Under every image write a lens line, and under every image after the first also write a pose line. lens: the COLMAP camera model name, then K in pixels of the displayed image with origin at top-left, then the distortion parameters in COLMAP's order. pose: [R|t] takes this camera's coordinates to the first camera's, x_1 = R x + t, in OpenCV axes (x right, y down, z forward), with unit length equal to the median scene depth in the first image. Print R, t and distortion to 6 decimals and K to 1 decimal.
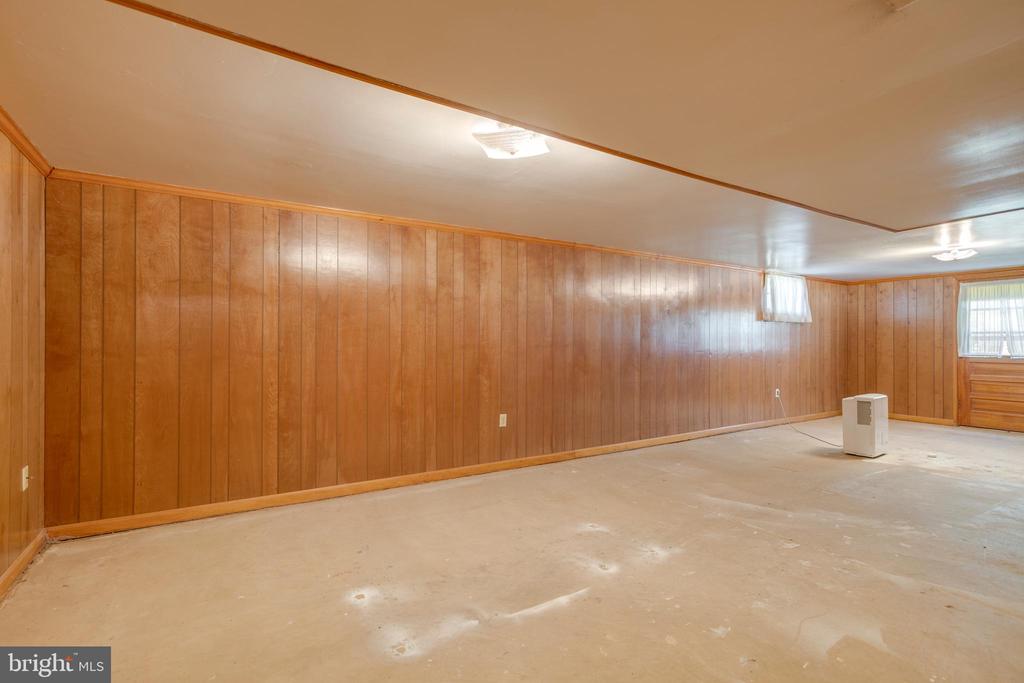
lens RADIAL K [[487.9, 0, 511.4], [0, 487.9, 333.9], [0, 0, 1]] dist [-0.015564, 0.017553]
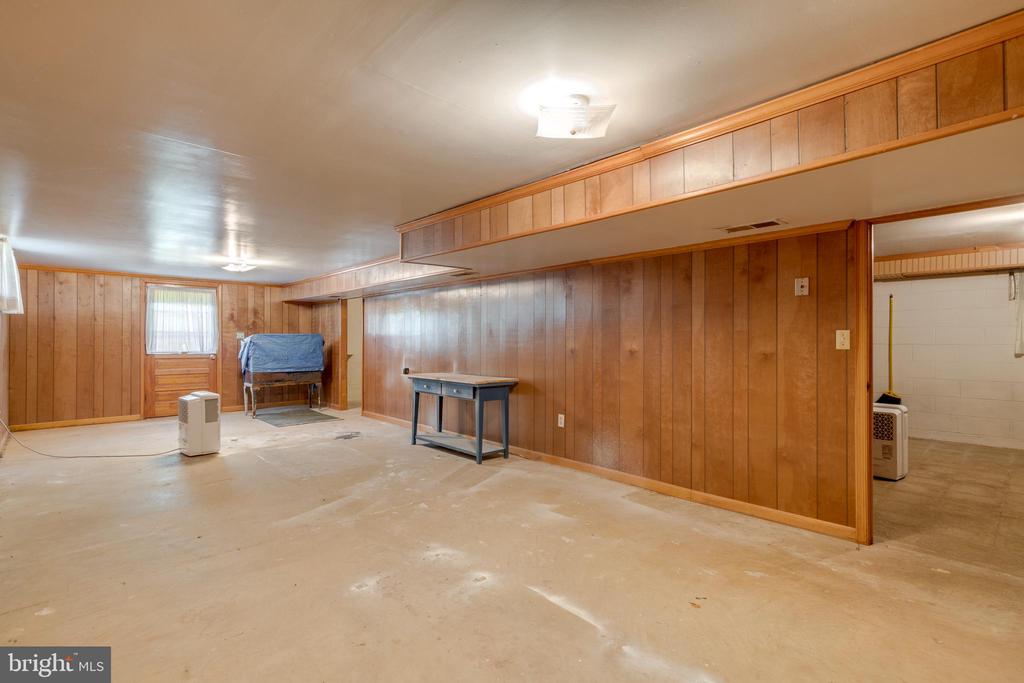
lens RADIAL K [[487.9, 0, 511.4], [0, 487.9, 333.9], [0, 0, 1]] dist [-0.015564, 0.017553]
pose [[-0.192367, 0.013269, 0.981233, -0.522569], [-0.017952, 0.999694, -0.017038, 0.011694], [-0.981159, -0.020892, -0.192069, 0.778957]]
